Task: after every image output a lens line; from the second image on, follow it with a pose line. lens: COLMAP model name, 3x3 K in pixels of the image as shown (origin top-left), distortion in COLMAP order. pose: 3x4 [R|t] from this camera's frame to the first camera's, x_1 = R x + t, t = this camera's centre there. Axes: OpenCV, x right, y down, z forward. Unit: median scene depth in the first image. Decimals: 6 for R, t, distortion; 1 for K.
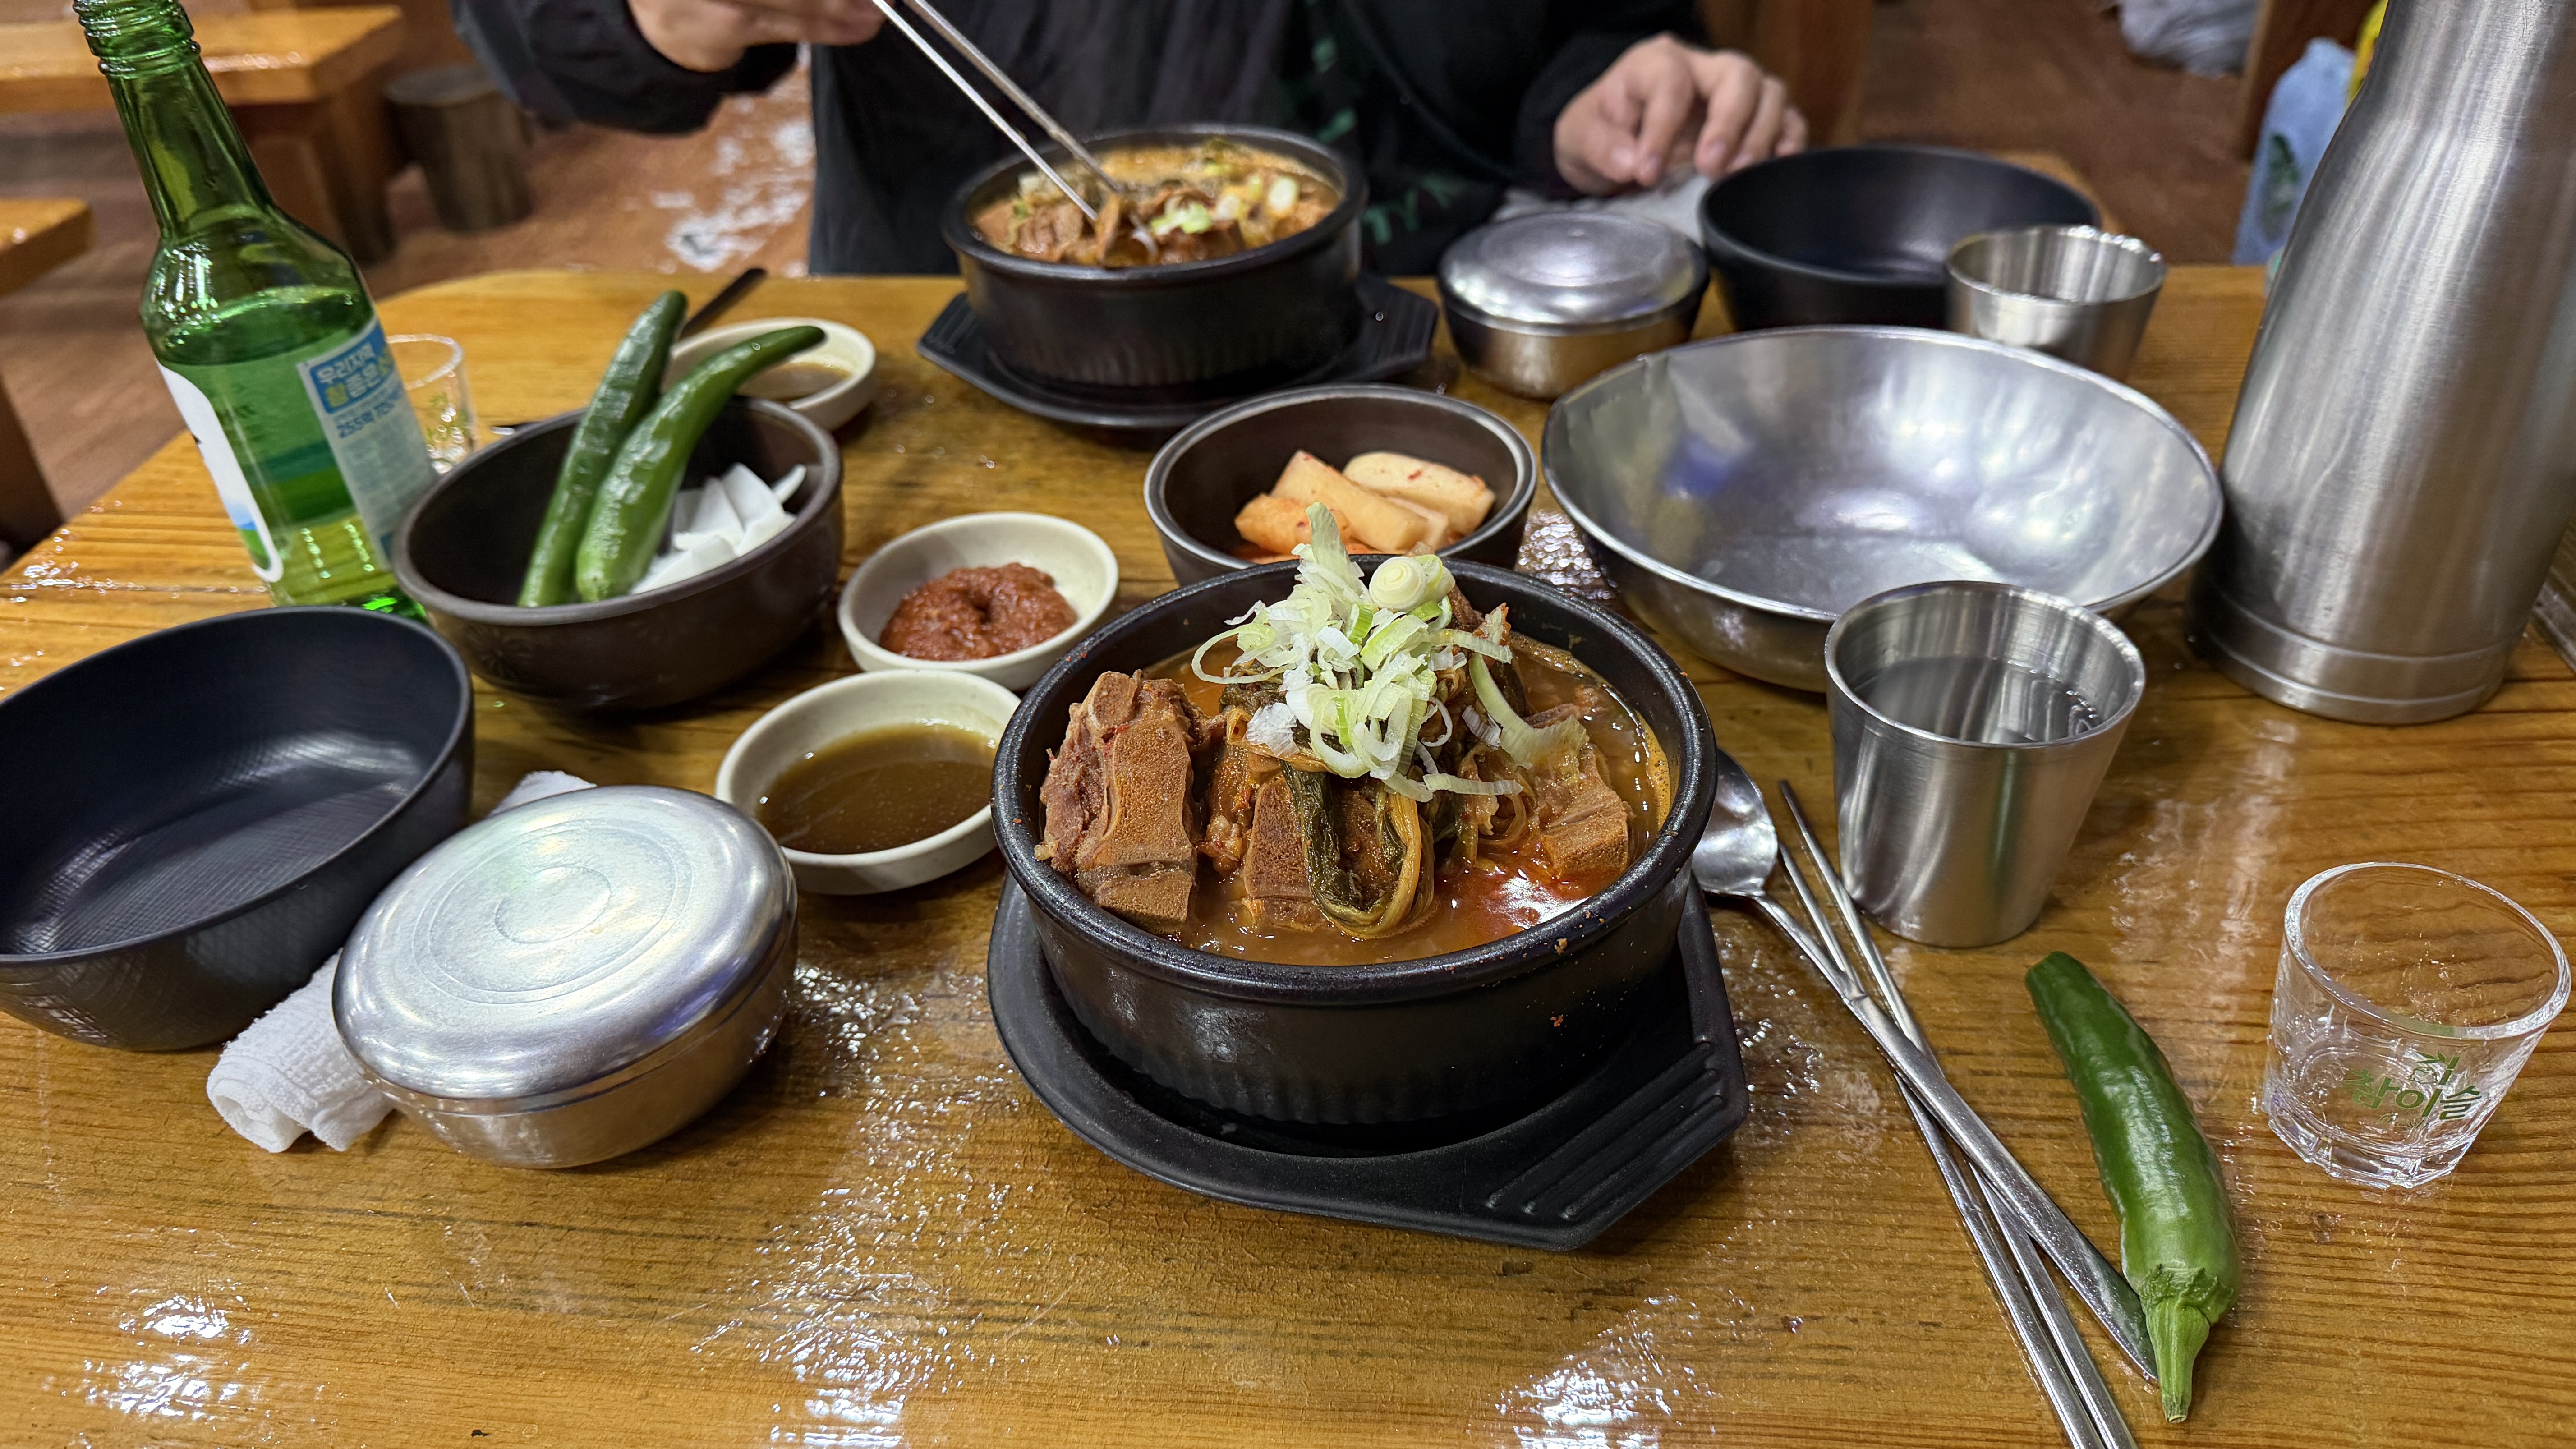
lens RADIAL K [[1752.8, 0, 1288.0], [0, 1752.8, 724.5], [0, 0, 1]] dist [0.078071, -0.149569]
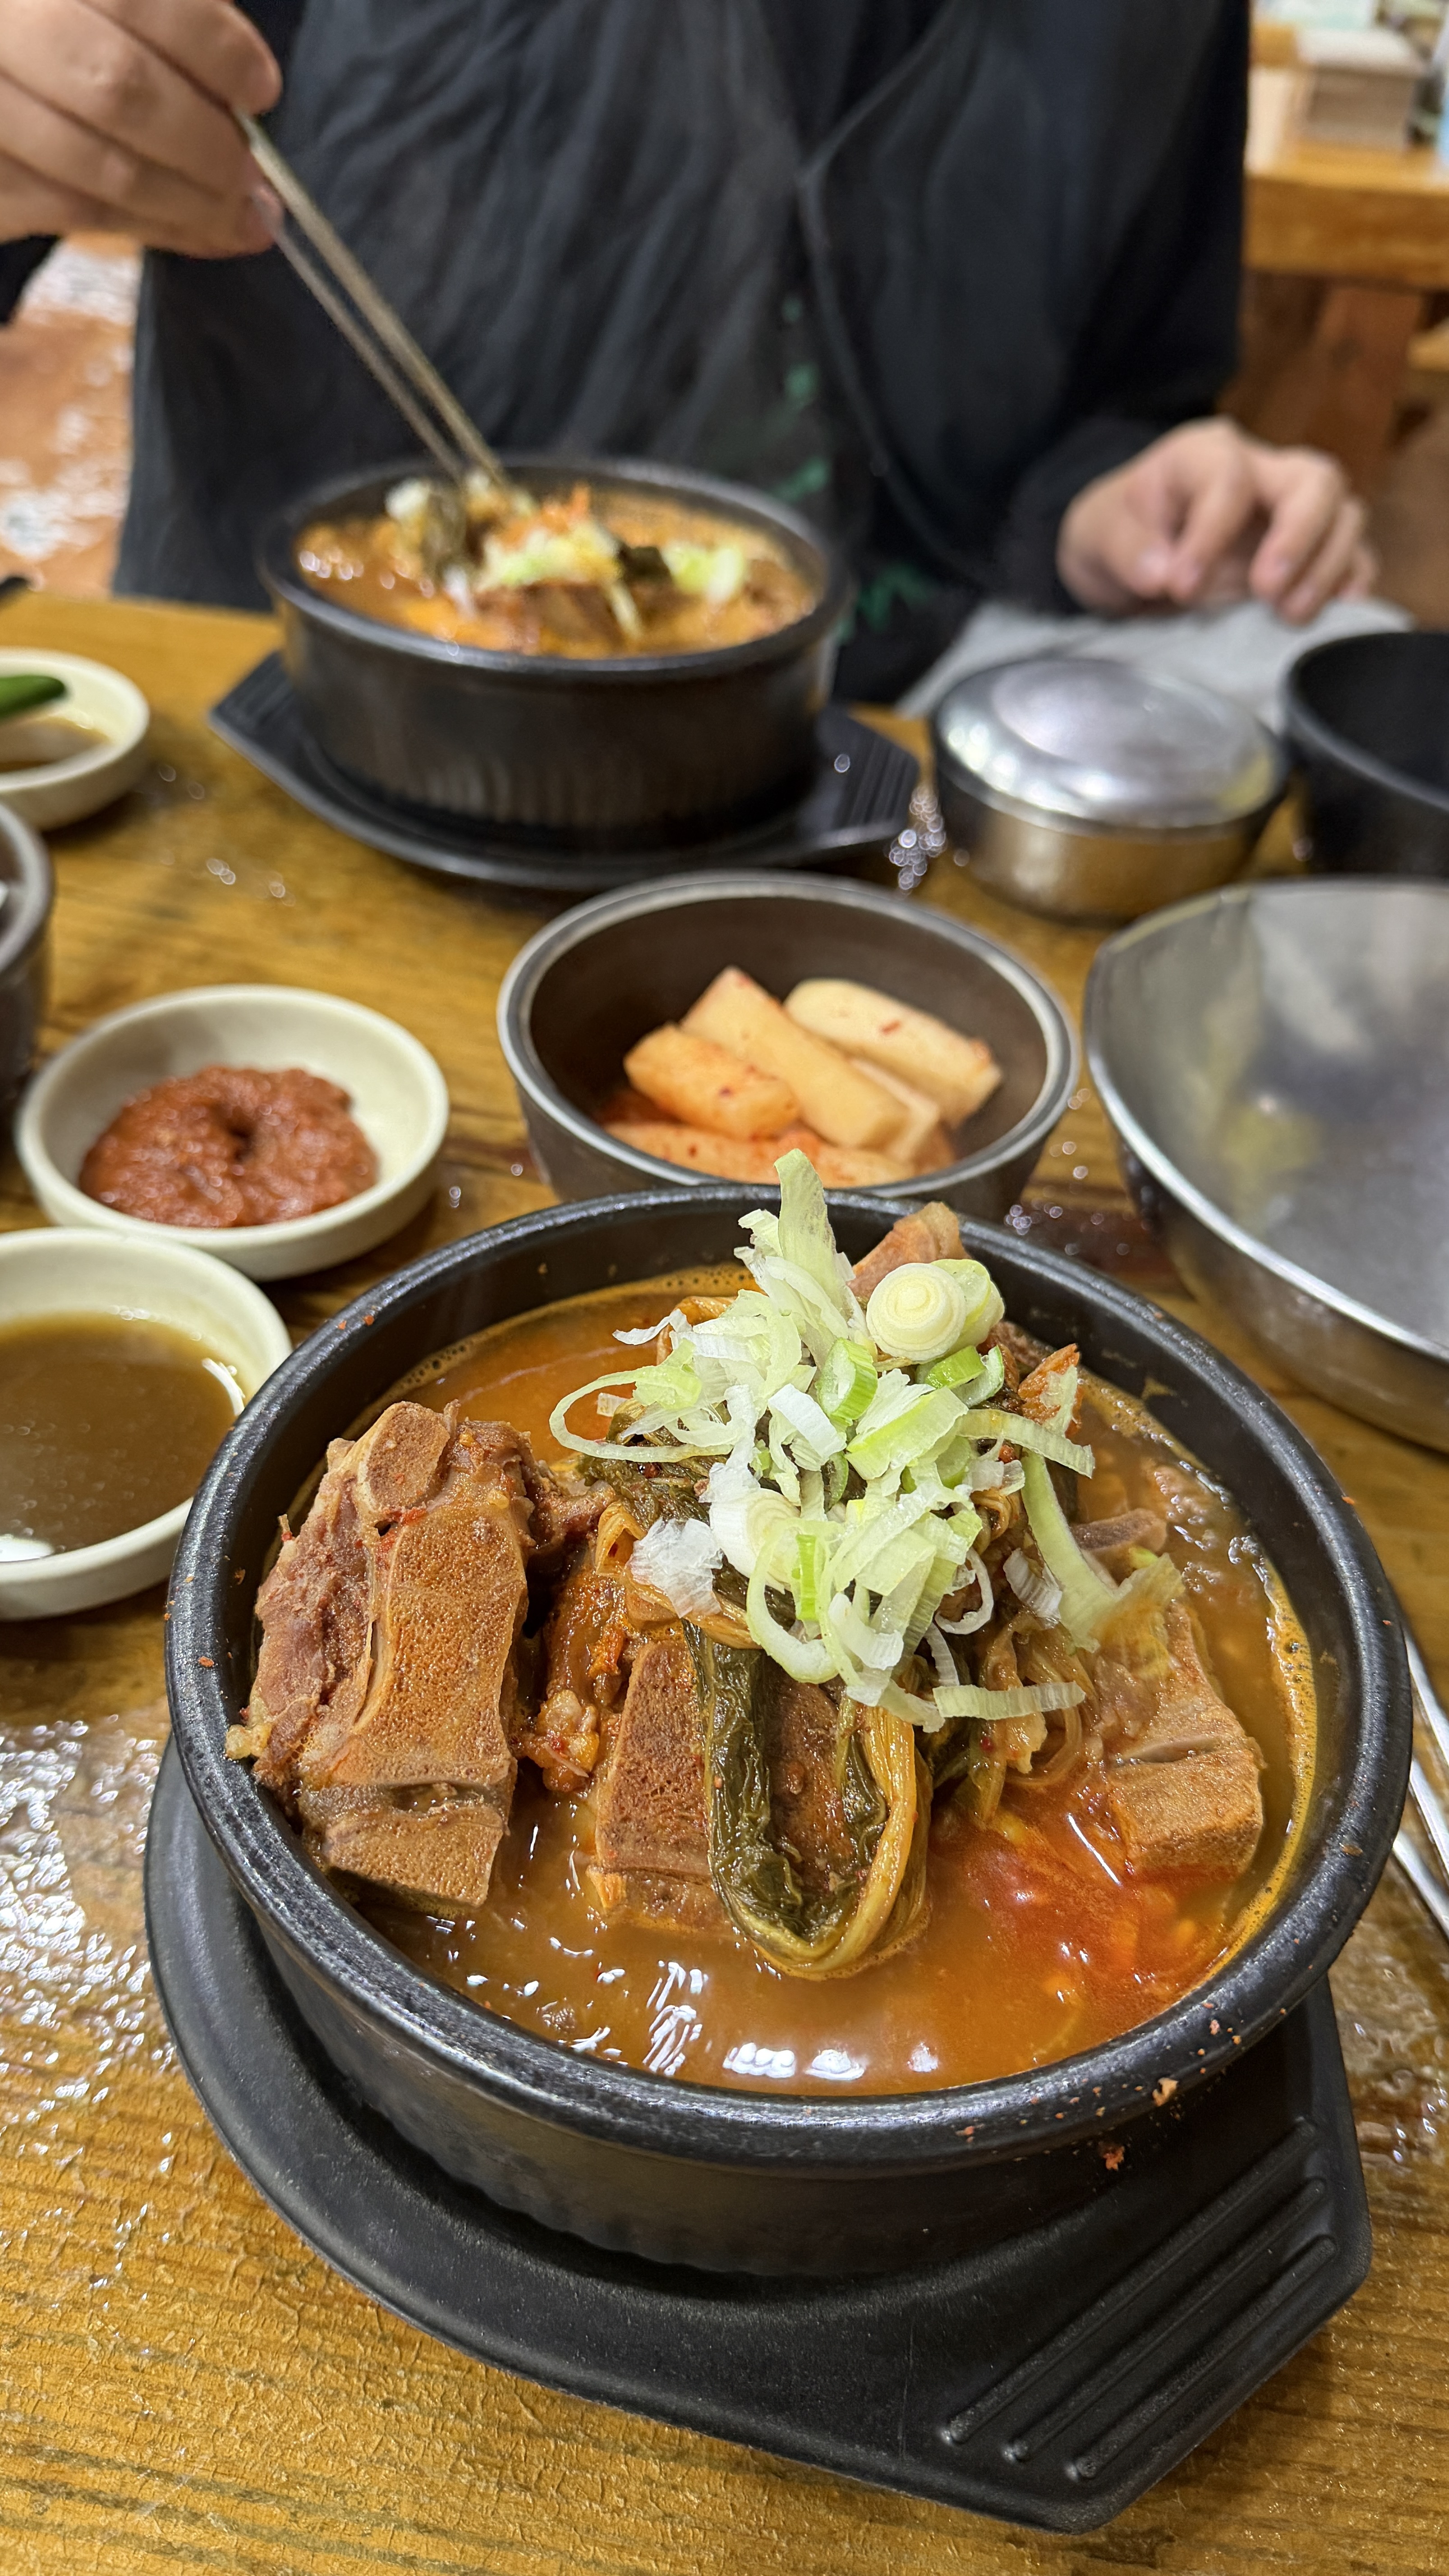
lens RADIAL K [[1752.8, 0, 724.5], [0, 1752.8, 1288.0], [0, 0, 1]] dist [0.078071, -0.149569]
pose [[0.989334, 0.124109, 0.076251, -0.046740], [-0.130886, 0.987170, 0.091453, -0.134934], [-0.063922, -0.100458, 0.992886, 0.429687]]
